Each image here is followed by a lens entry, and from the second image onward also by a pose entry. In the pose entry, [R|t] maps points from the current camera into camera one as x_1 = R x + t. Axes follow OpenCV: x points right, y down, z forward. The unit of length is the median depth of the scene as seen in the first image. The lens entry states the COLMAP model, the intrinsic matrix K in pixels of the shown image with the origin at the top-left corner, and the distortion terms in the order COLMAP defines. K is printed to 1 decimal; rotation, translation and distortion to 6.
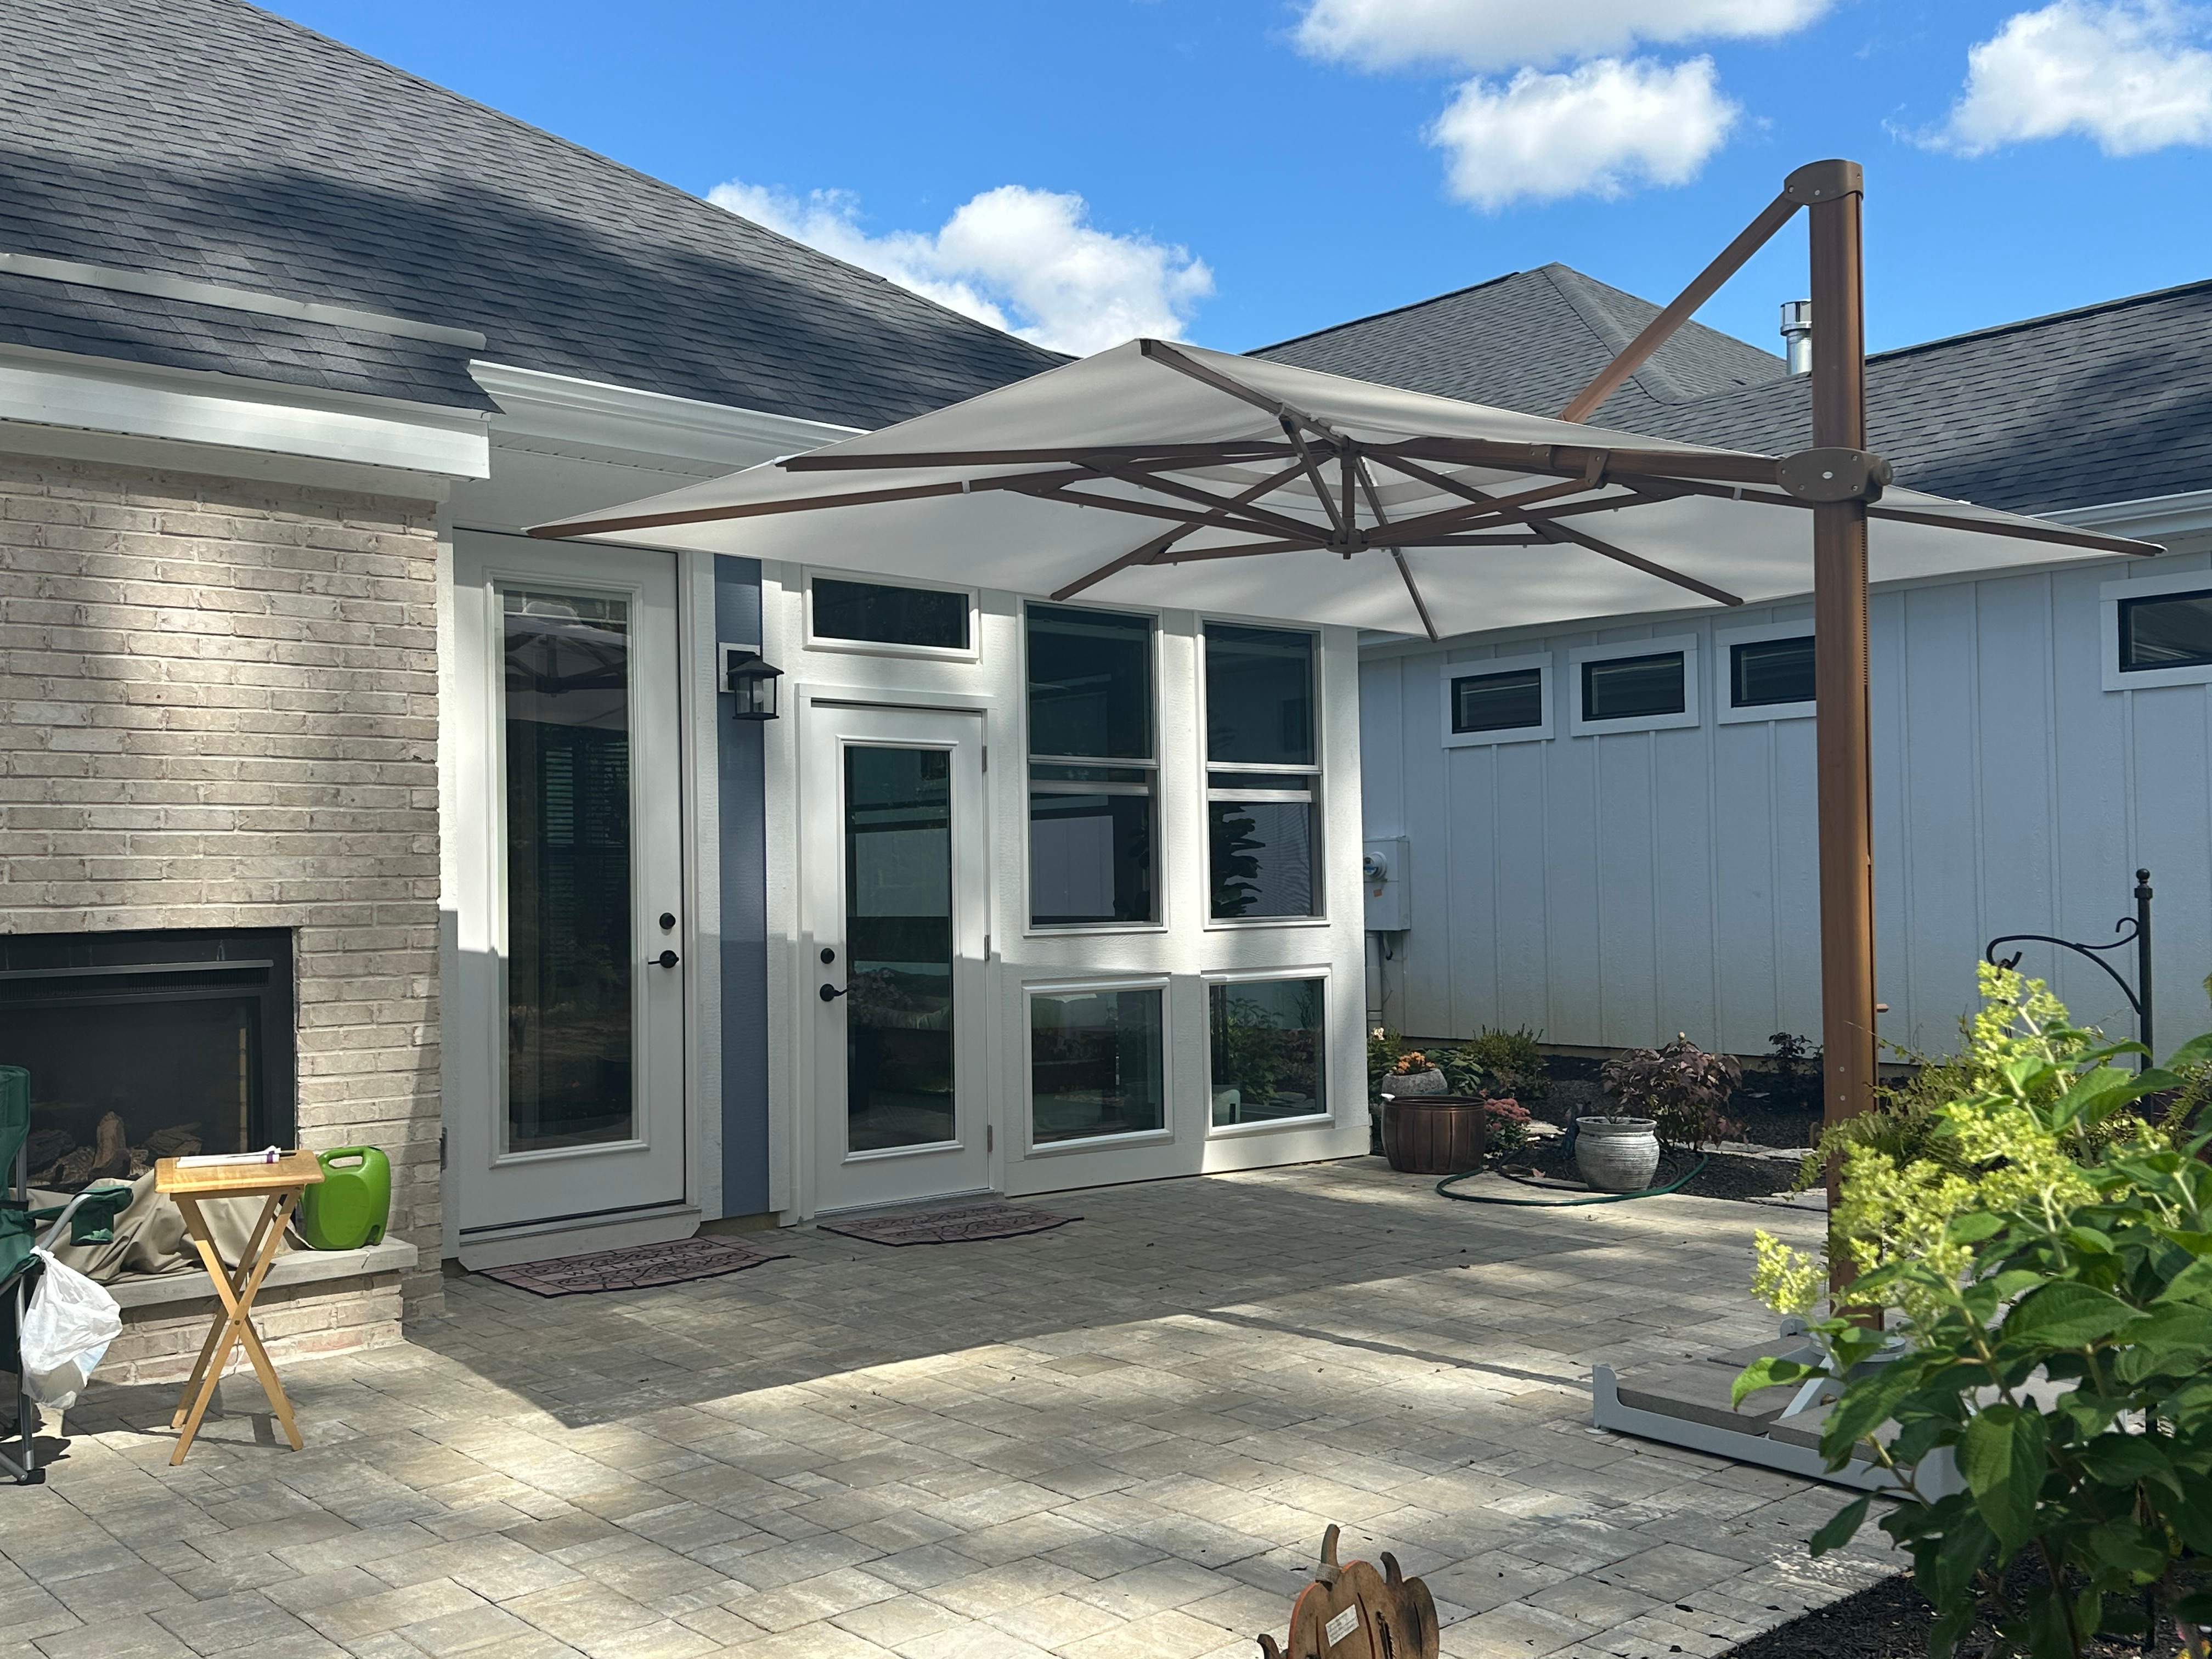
lens RADIAL K [[2064.1, 0, 1106.0], [0, 2064.1, 829.5], [0, 0, 1]] dist [0.114486, -0.012349]
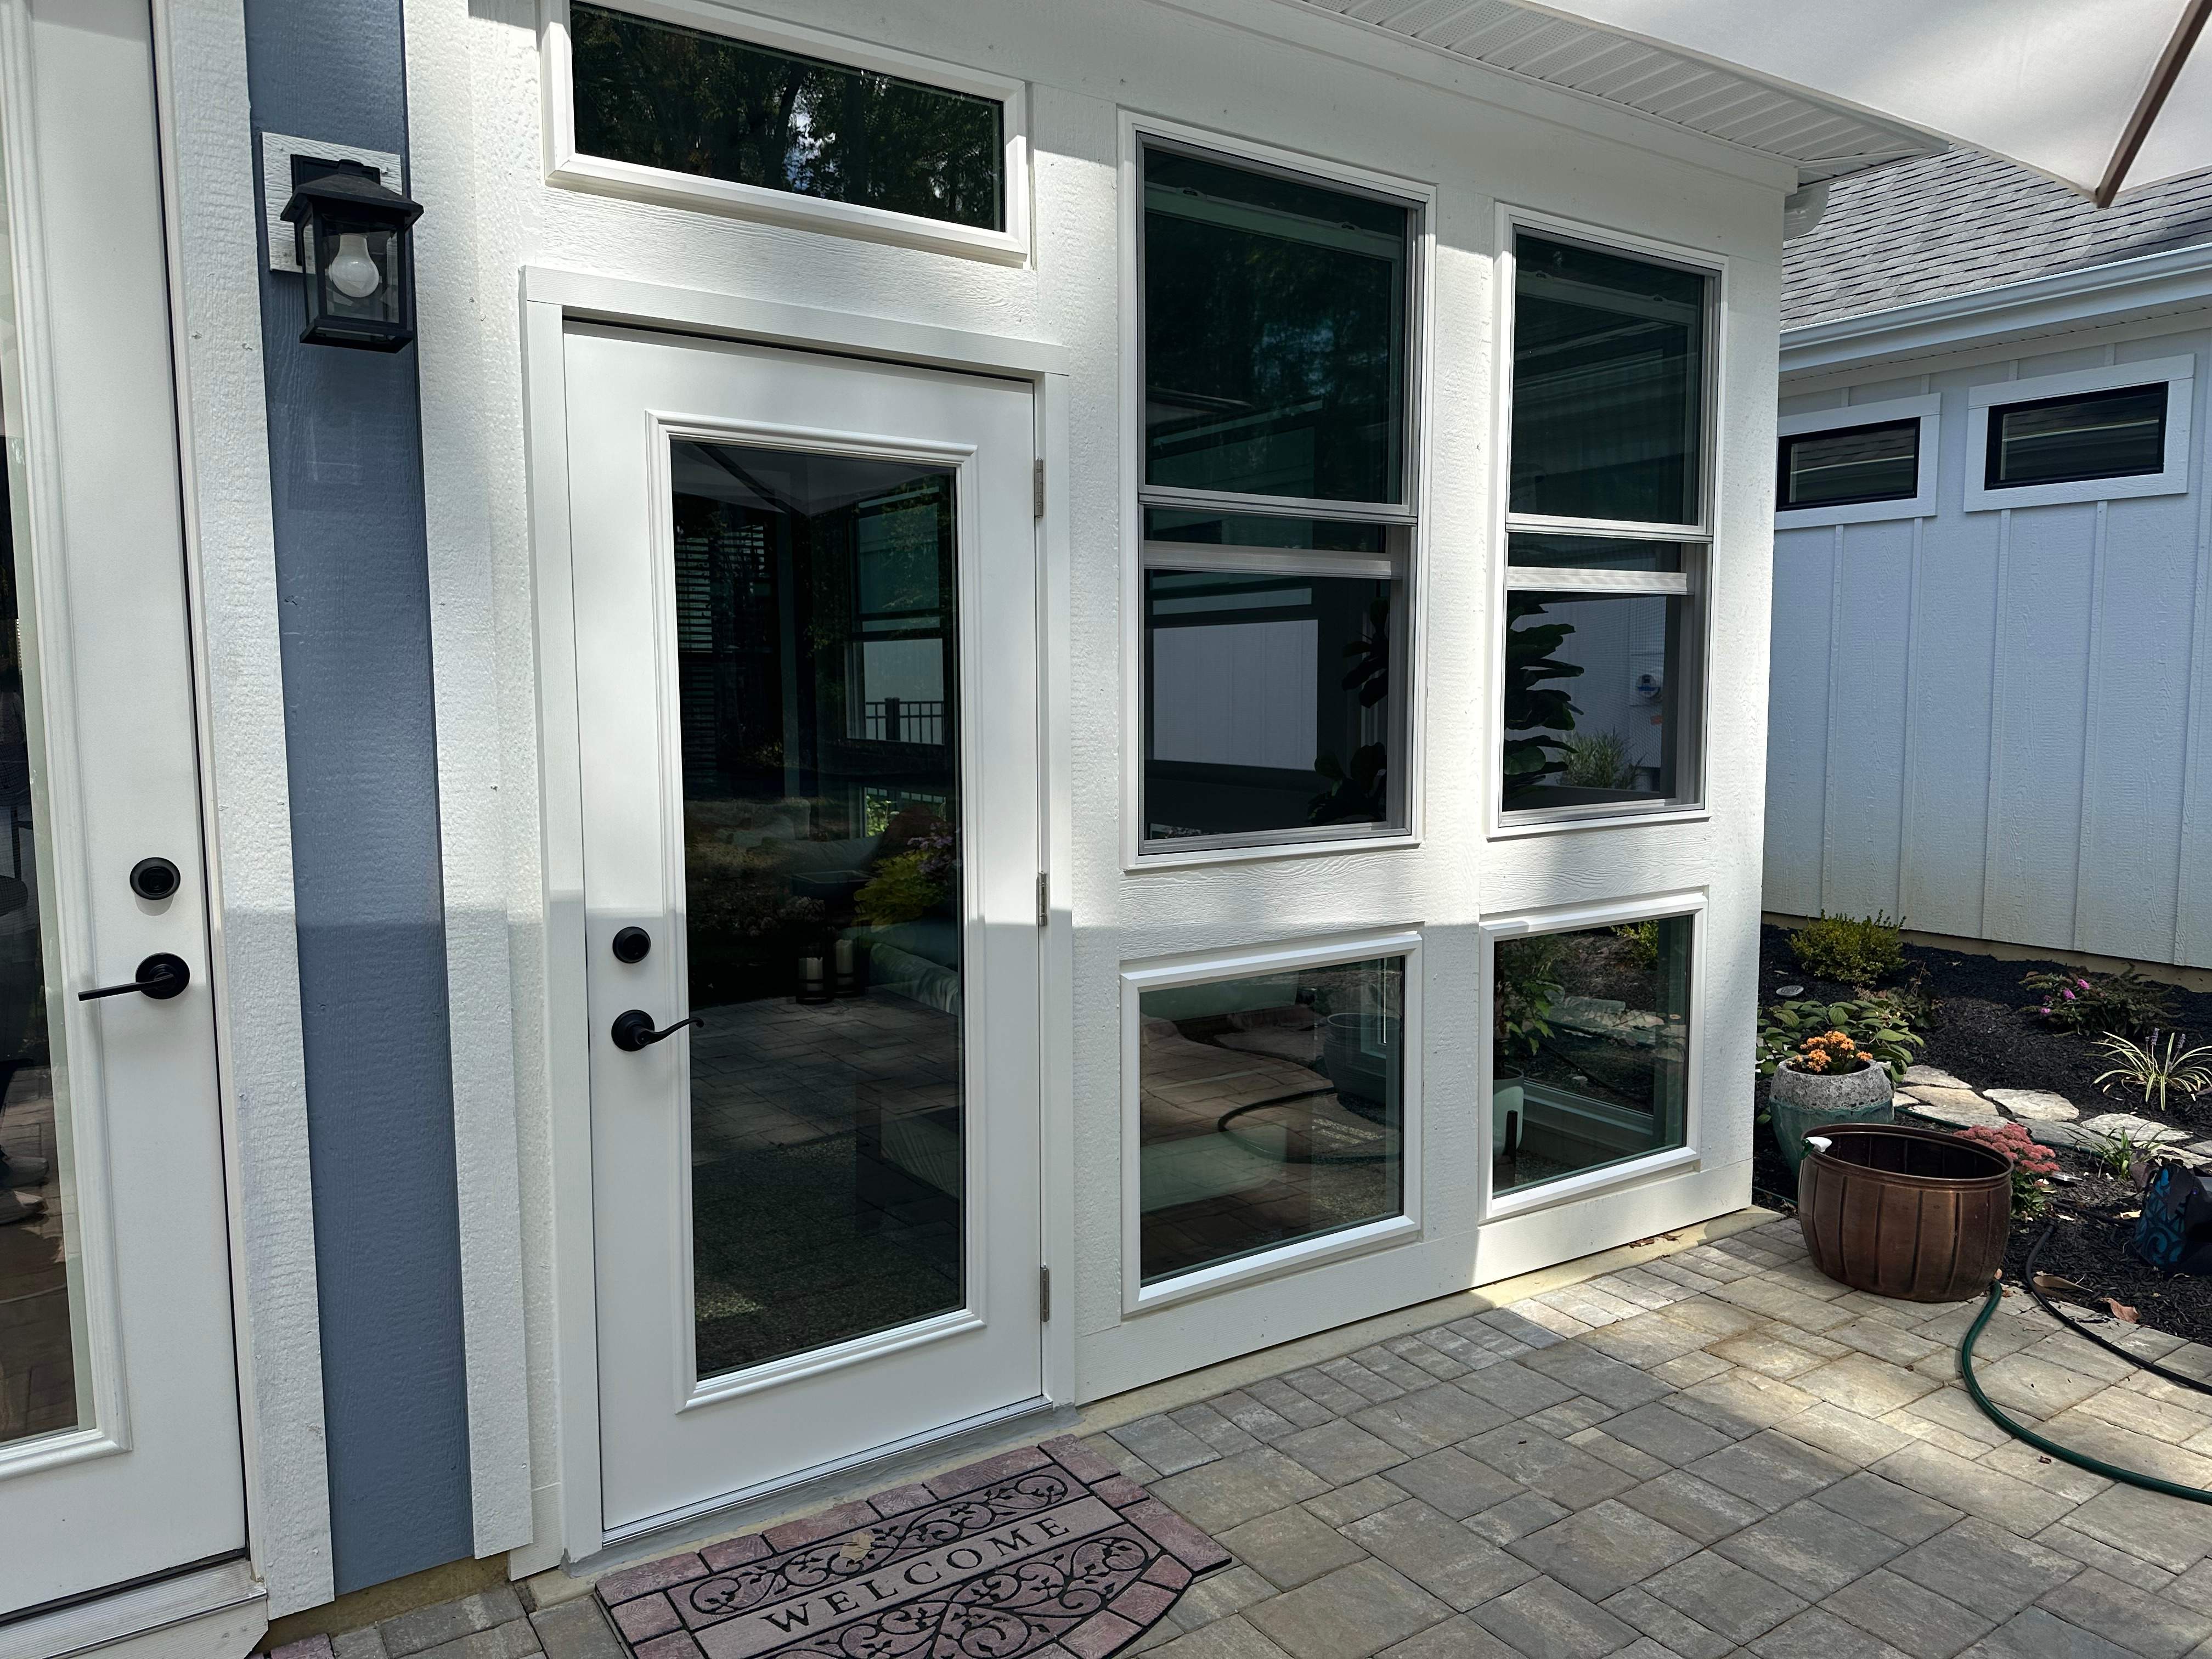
lens RADIAL K [[1534.7, 0, 1106.0], [0, 1534.7, 829.5], [0, 0, 1]] dist [0.099022, -0.135298]
pose [[0.991562, 0.024258, -0.127346, 0.000837], [-0.007937, 0.991853, 0.127138, -0.003037], [0.129392, -0.125055, 0.983676, 0.652453]]
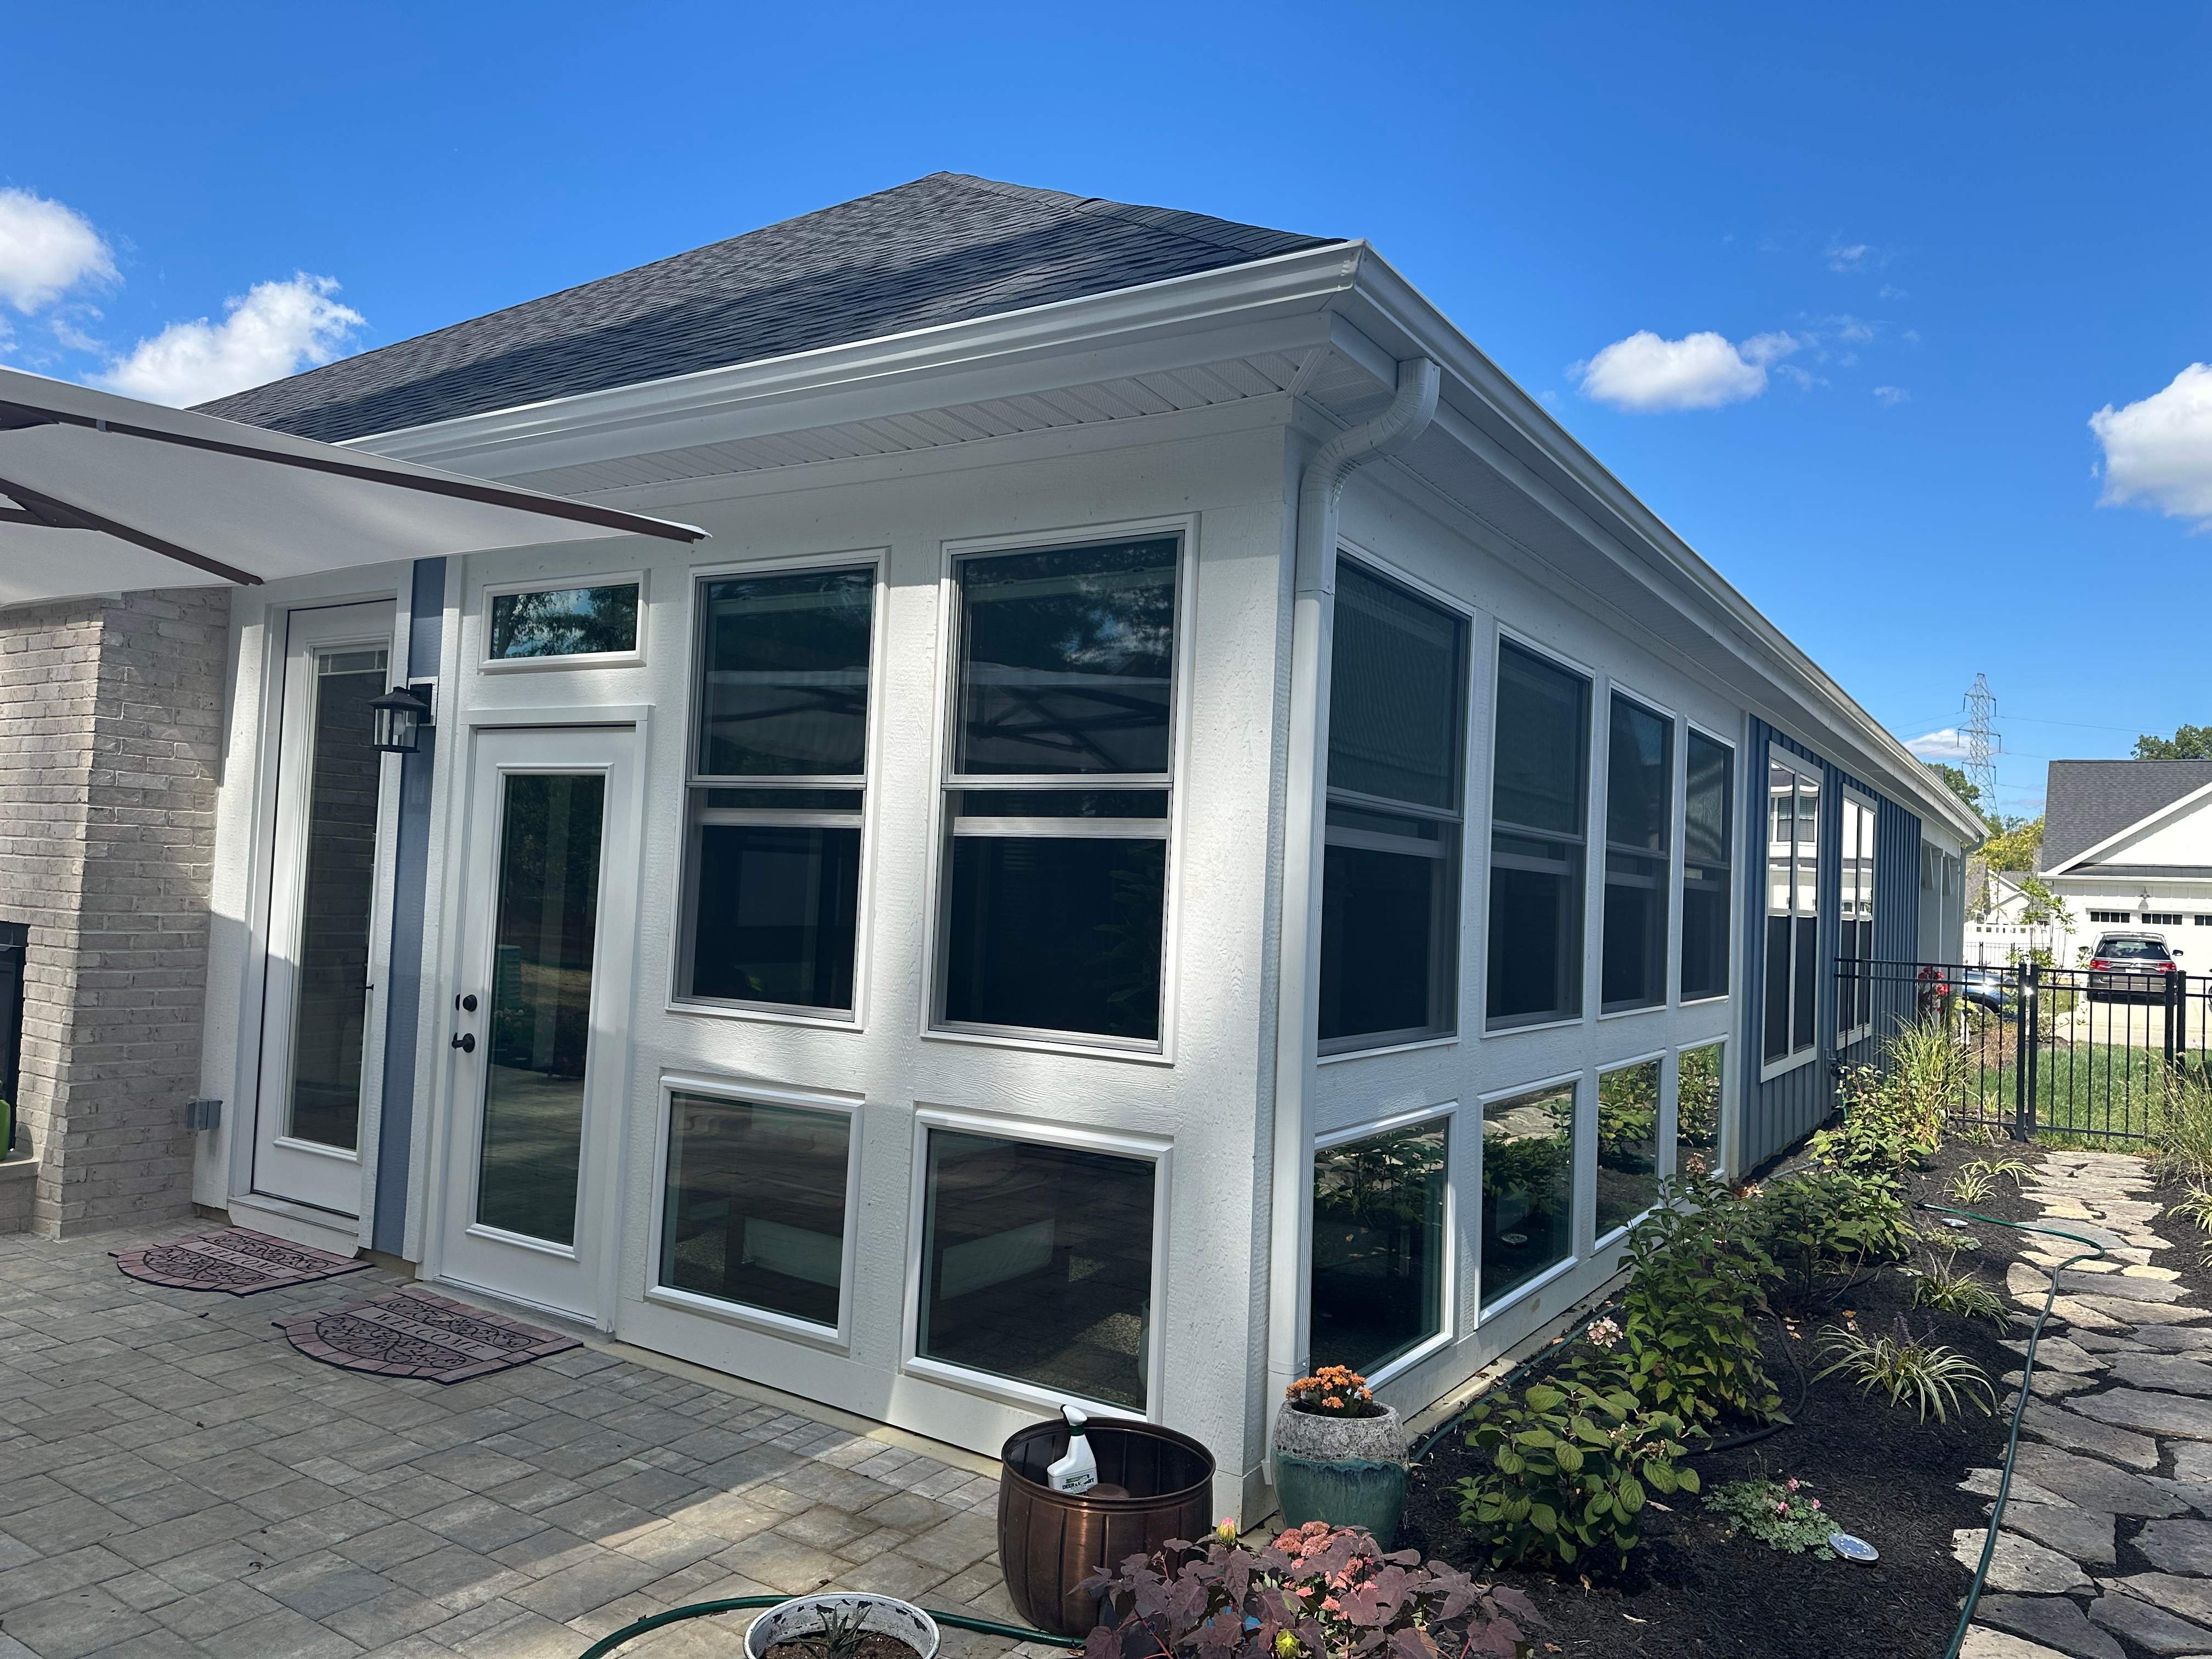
lens RADIAL K [[1534.7, 0, 1106.0], [0, 1534.7, 829.5], [0, 0, 1]] dist [0.099022, -0.135298]
pose [[0.266129, -0.006446, -0.963916, 0.566404], [-0.019700, 0.999732, -0.012124, -0.012584], [0.963736, 0.022216, 0.265931, 1.006124]]
